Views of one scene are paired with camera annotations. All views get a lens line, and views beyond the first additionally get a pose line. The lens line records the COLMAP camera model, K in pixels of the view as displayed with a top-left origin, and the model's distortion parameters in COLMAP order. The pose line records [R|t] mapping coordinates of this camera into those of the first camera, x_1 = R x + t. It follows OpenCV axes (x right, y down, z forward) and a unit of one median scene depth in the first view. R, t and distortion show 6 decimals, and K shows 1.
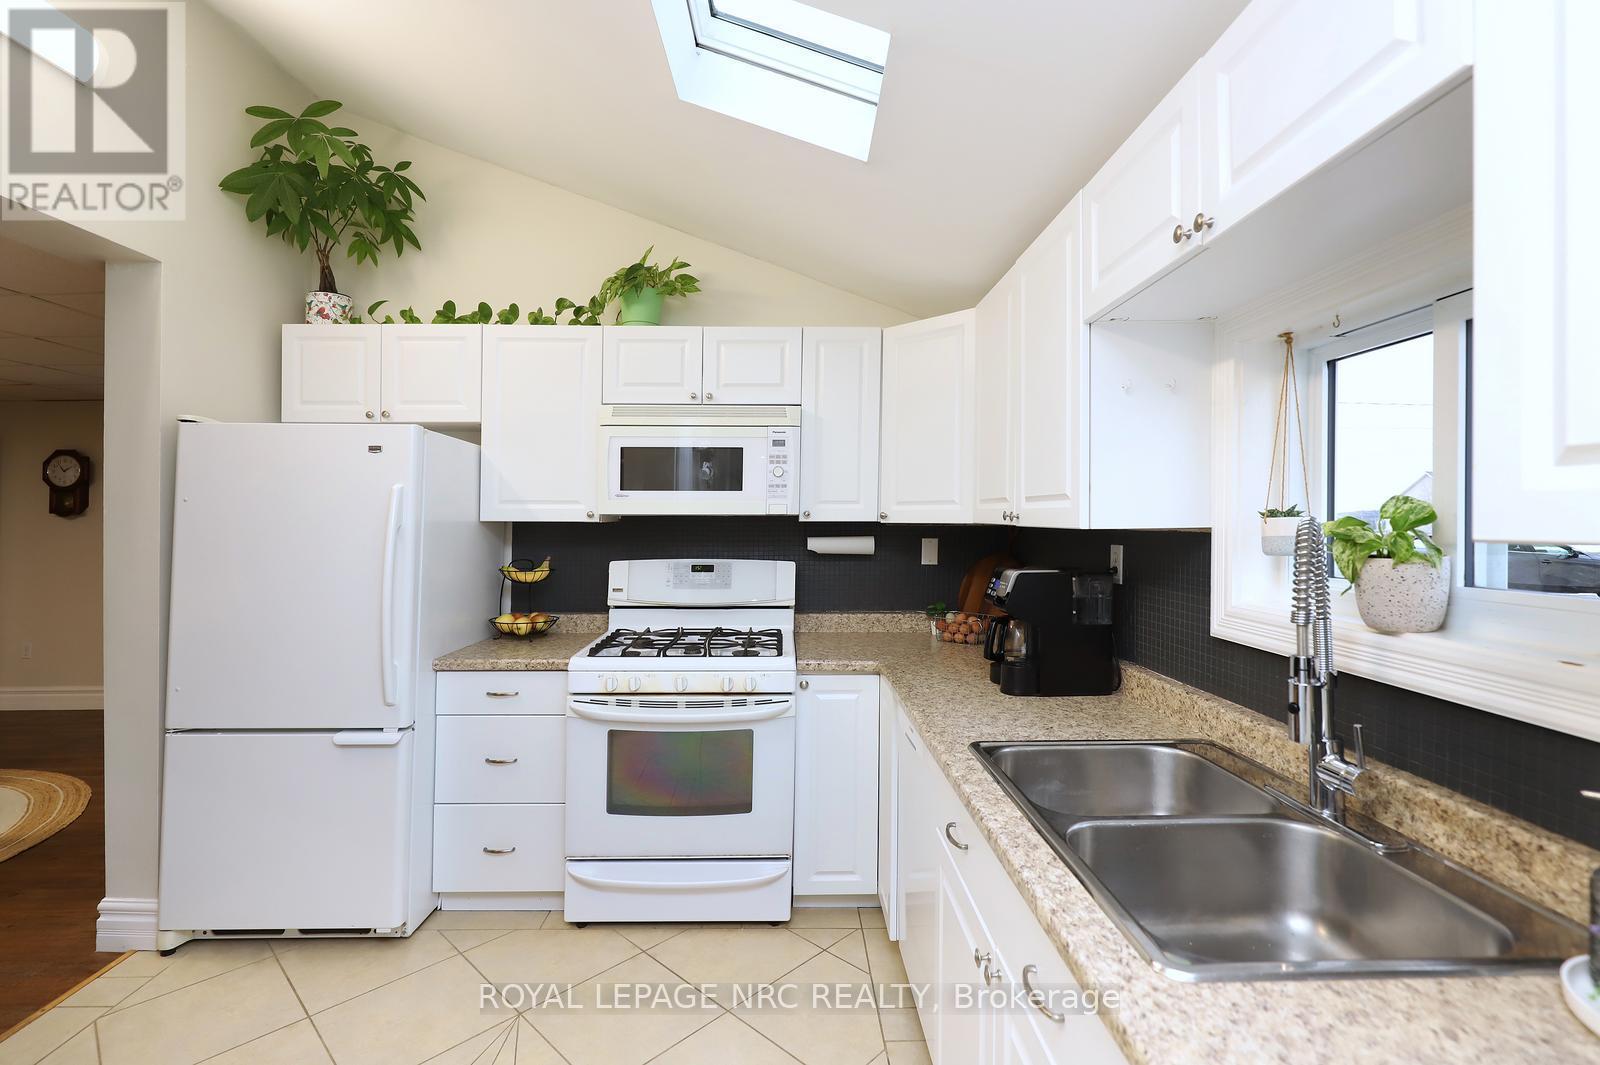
lens RADIAL K [[734.3, 0, 812.8], [0, 734.3, 517.0], [0, 0, 1]] dist [-0.001297, -0.000575]
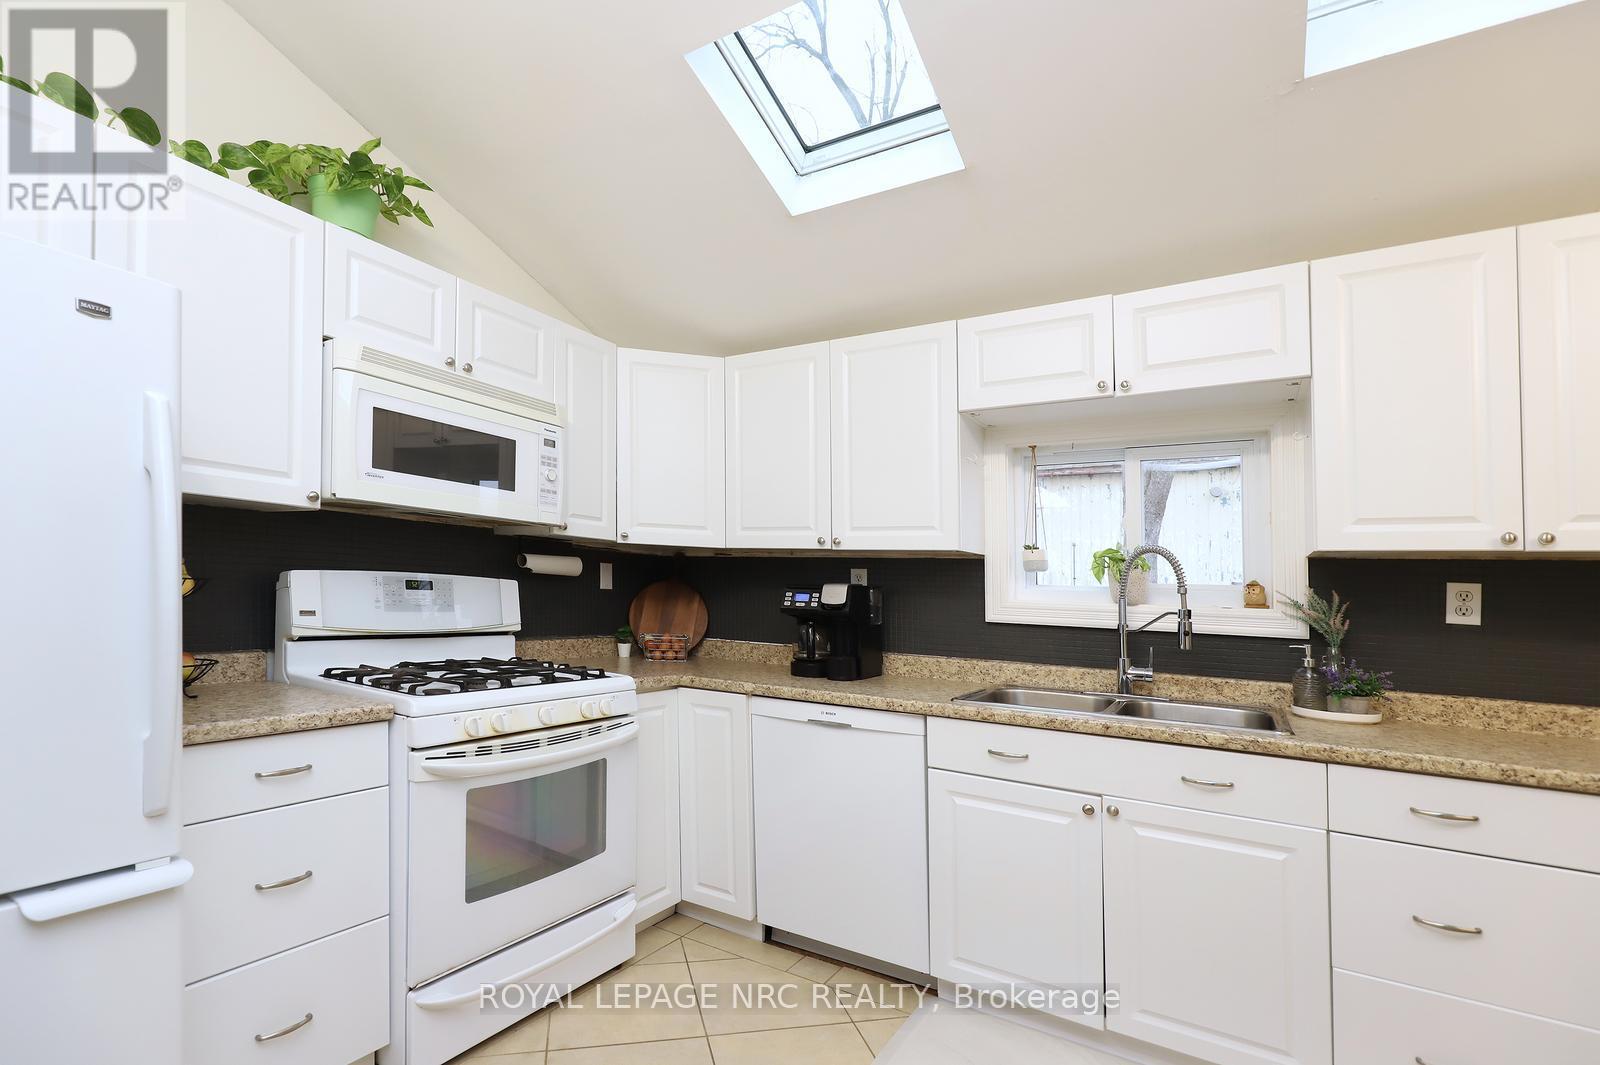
lens RADIAL K [[716.9, 0, 803.3], [0, 716.9, 568.6], [0, 0, 1]] dist [0.001250, 0.000062]
pose [[0.555781, 0.045450, 0.830086, -0.597945], [-0.041335, 0.998780, -0.027011, 0.061681], [-0.830301, -0.019299, 0.556981, 0.272777]]
